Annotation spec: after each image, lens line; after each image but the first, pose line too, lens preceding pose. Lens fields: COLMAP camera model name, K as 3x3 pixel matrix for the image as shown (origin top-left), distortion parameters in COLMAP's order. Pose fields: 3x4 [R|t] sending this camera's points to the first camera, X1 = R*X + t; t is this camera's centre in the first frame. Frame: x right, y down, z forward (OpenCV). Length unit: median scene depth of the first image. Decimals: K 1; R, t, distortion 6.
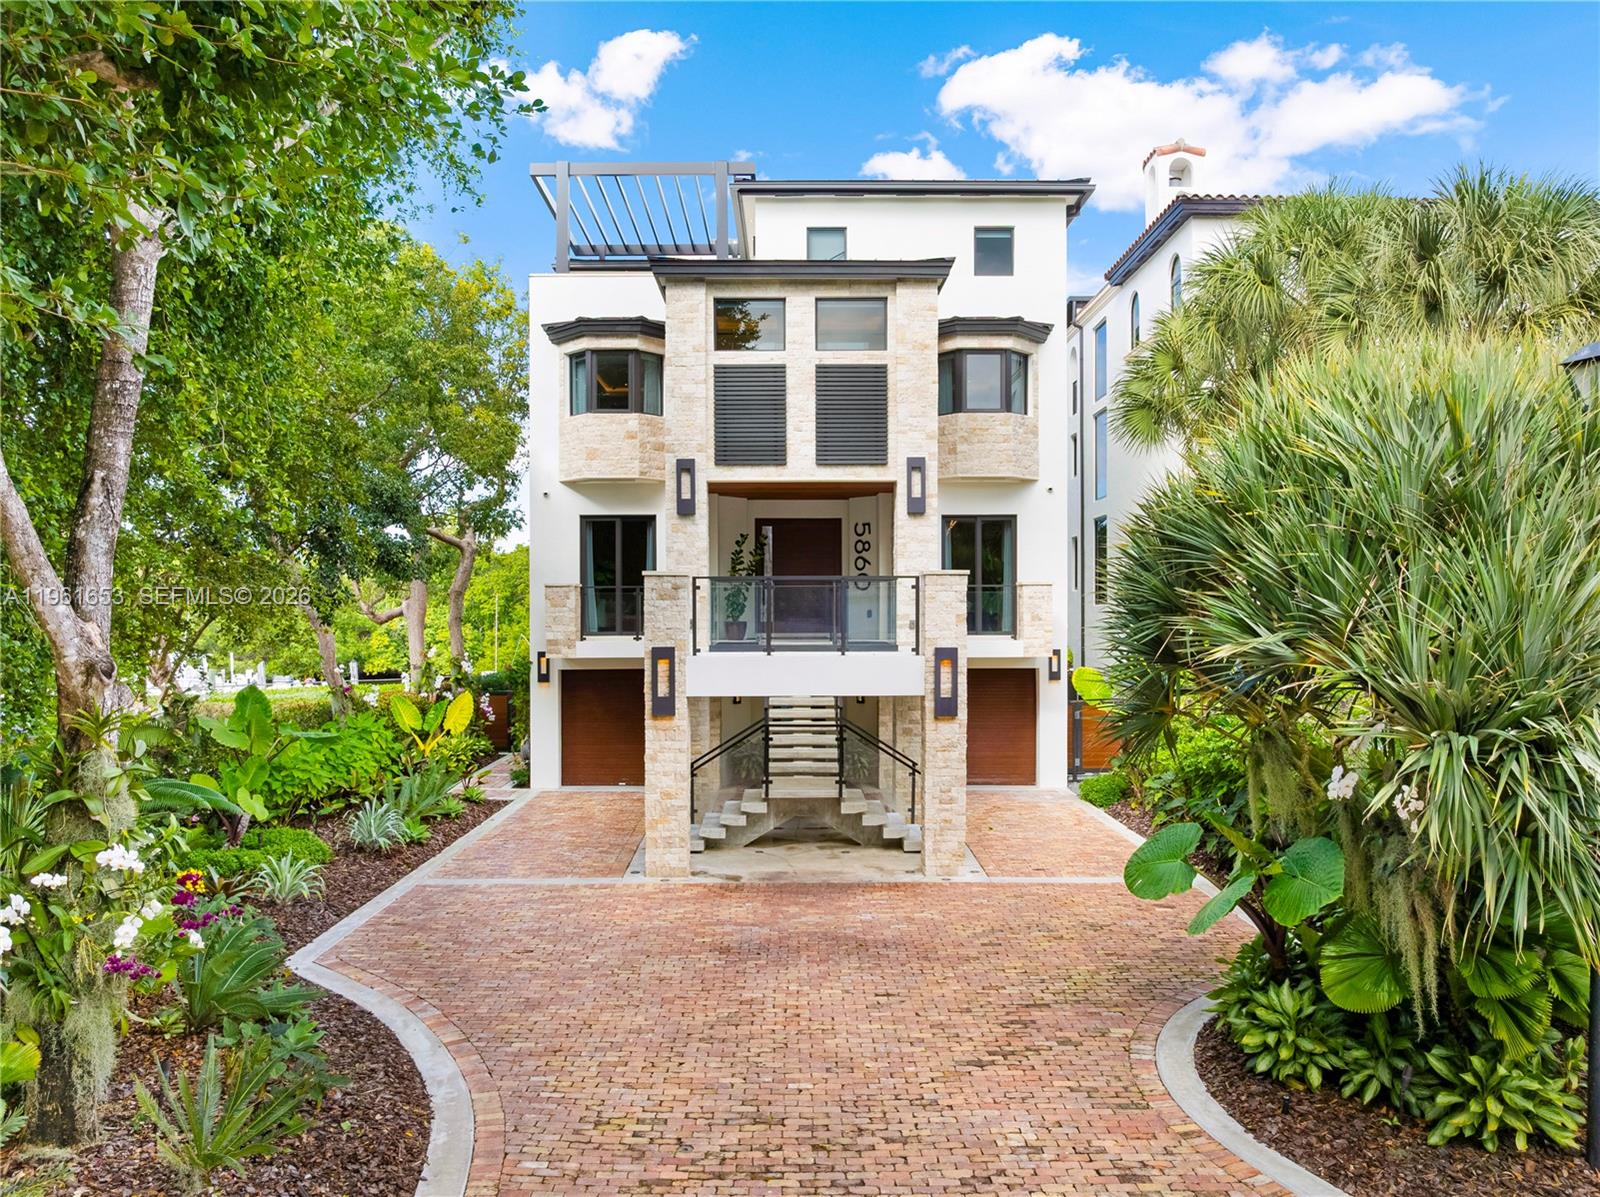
lens RADIAL K [[1139.1, 0, 789.5], [0, 1139.1, 598.3], [0, 0, 1]] dist [-0.042350, -0.002549]
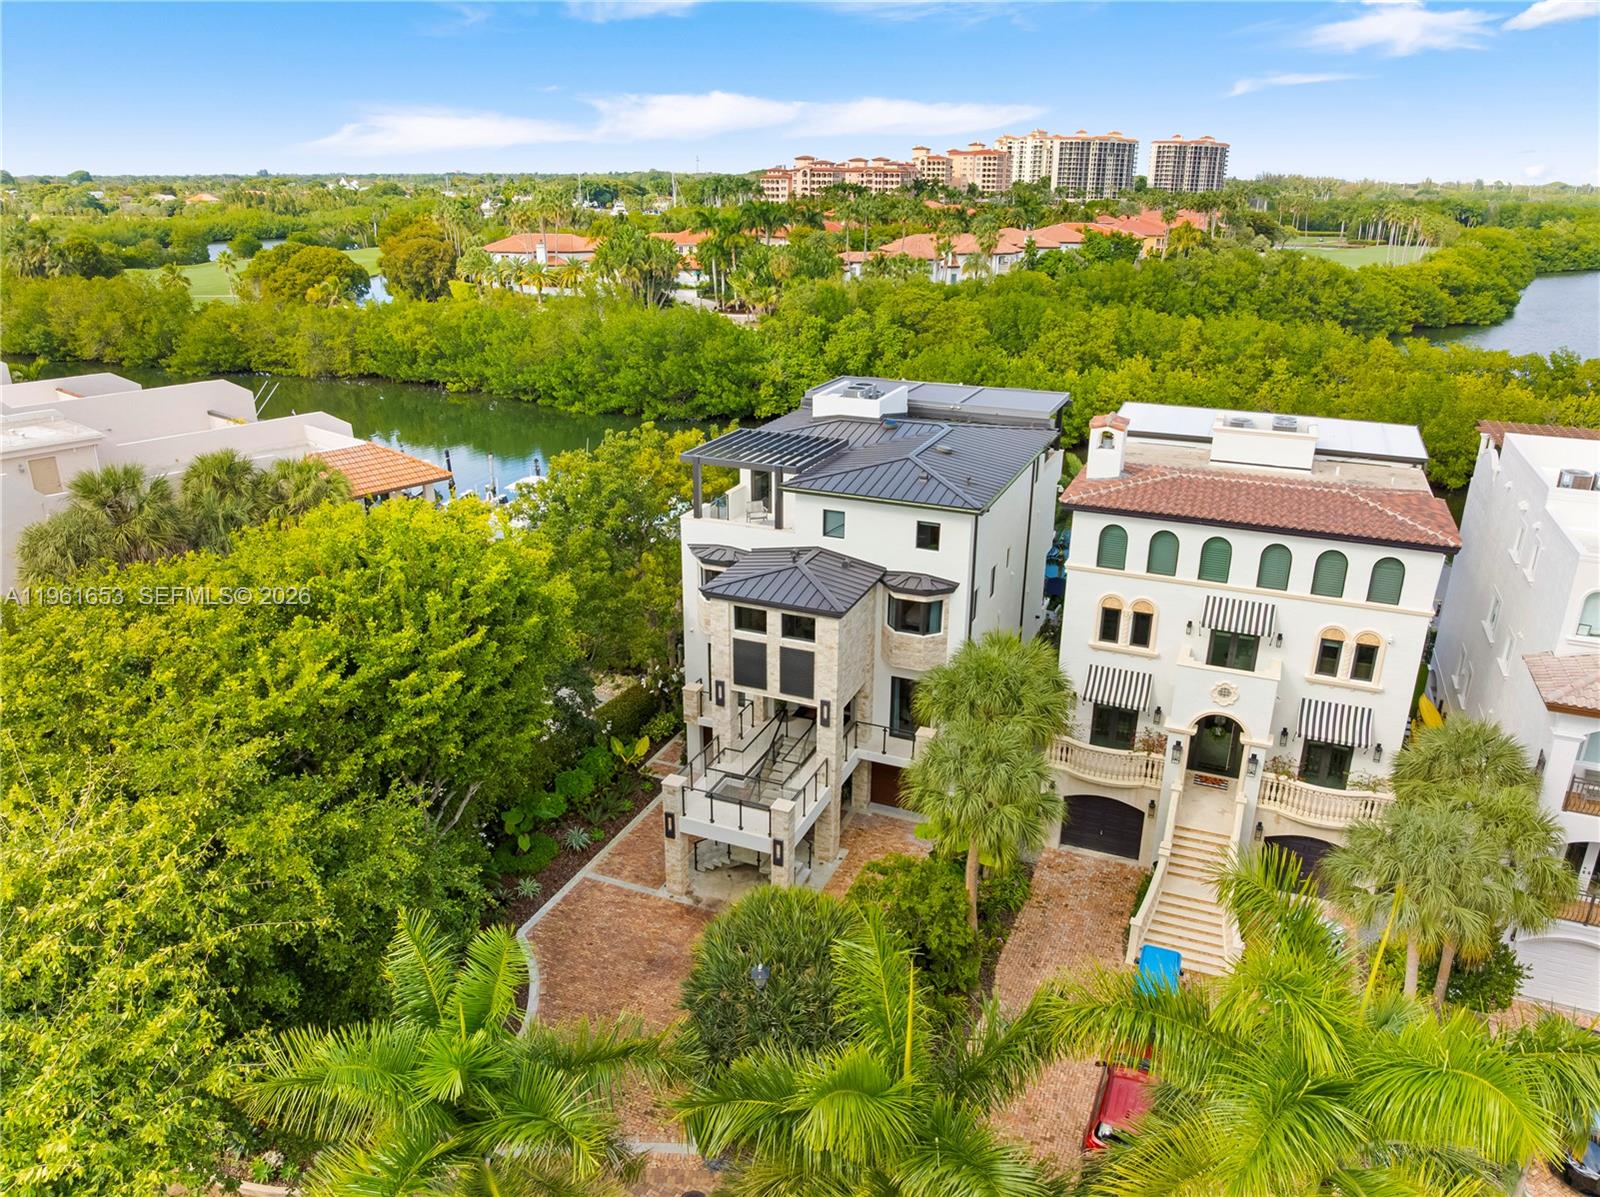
lens RADIAL K [[1106.5, 0, 800.0], [0, 1106.5, 598.5], [0, 0, 1]] dist [-0.038845, 0.000432]
pose [[0.921481, 0.151974, -0.357458, 0.723421], [-0.009854, 0.929131, 0.369620, -0.987429], [0.388298, -0.337076, 0.857674, -0.595035]]
